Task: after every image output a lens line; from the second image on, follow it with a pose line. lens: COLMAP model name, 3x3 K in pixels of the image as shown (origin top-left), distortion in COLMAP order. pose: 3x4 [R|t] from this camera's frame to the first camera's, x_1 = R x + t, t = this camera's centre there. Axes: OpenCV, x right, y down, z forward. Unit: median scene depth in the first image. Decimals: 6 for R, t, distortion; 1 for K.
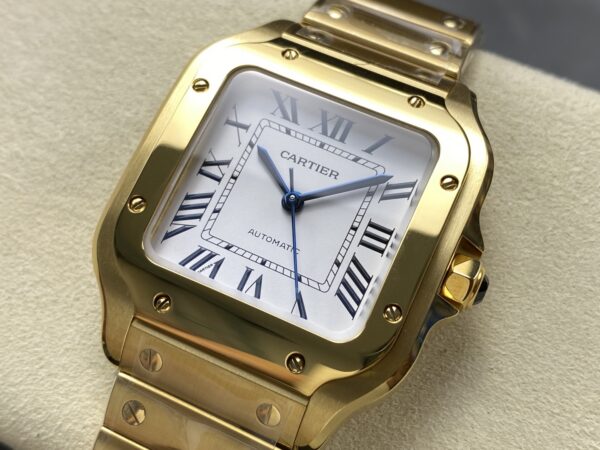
lens RADIAL K [[893.5, 0, 300.0], [0, 893.5, 225.0], [0, 0, 1]] dist [0.044709, -0.018433]
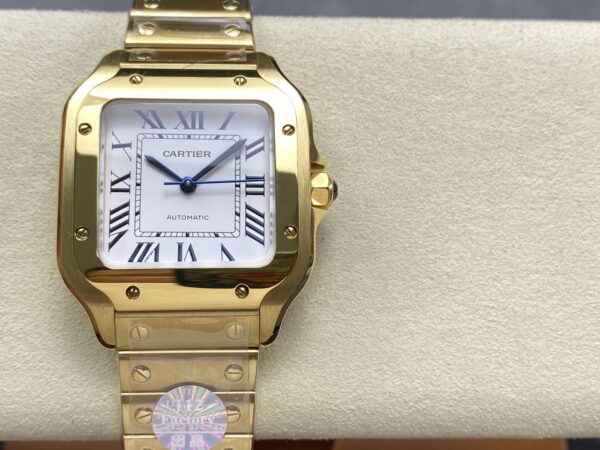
lens RADIAL K [[893.5, 0, 300.0], [0, 893.5, 225.0], [0, 0, 1]] dist [0.044709, -0.018433]
pose [[0.886577, -0.400414, 0.231624, -0.190802], [0.363823, 0.912824, 0.185432, -0.155962], [-0.285682, -0.080129, 0.954969, -0.339263]]
